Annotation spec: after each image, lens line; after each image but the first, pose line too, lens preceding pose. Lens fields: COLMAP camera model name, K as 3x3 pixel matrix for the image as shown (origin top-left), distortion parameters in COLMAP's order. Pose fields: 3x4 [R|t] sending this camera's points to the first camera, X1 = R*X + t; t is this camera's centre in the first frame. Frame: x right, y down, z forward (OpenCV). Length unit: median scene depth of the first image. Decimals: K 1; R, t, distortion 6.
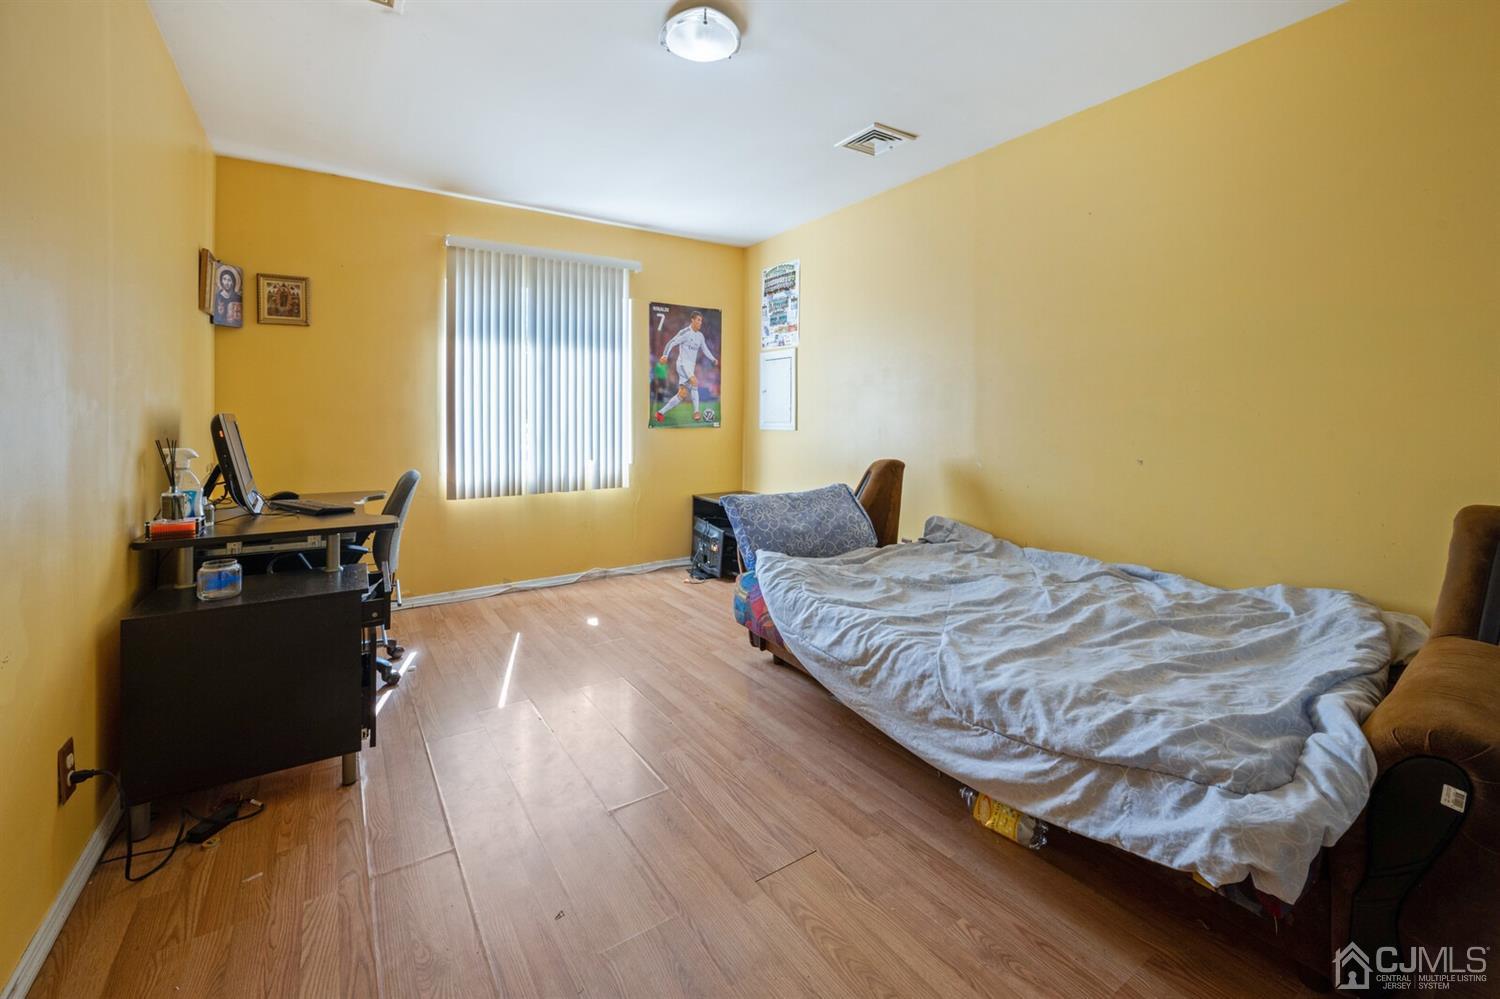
lens RADIAL K [[622.2, 0, 748.5], [0, 622.2, 412.7], [0, 0, 1]] dist [0.001100, 0.000112]
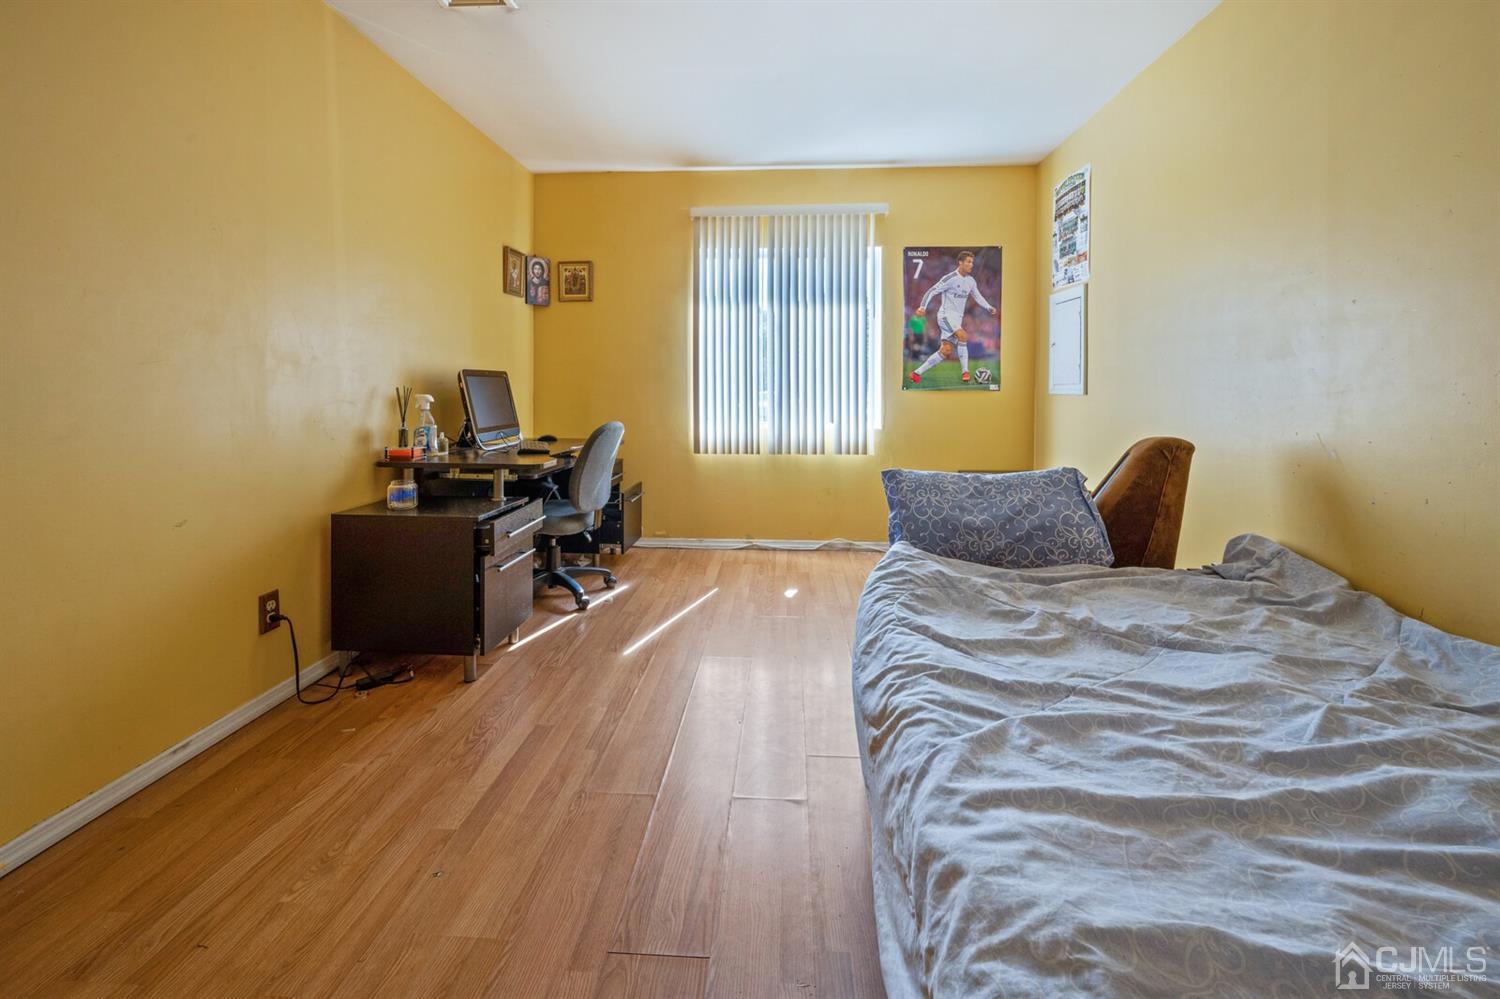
lens RADIAL K [[626.8, 0, 752.8], [0, 626.8, 385.0], [0, 0, 1]] dist [-0.001739, -0.000153]
pose [[0.797110, 0.004385, -0.603818, 0.233115], [-0.001292, 0.999984, 0.005556, 0.014341], [0.603833, -0.003649, 0.797103, 0.181625]]
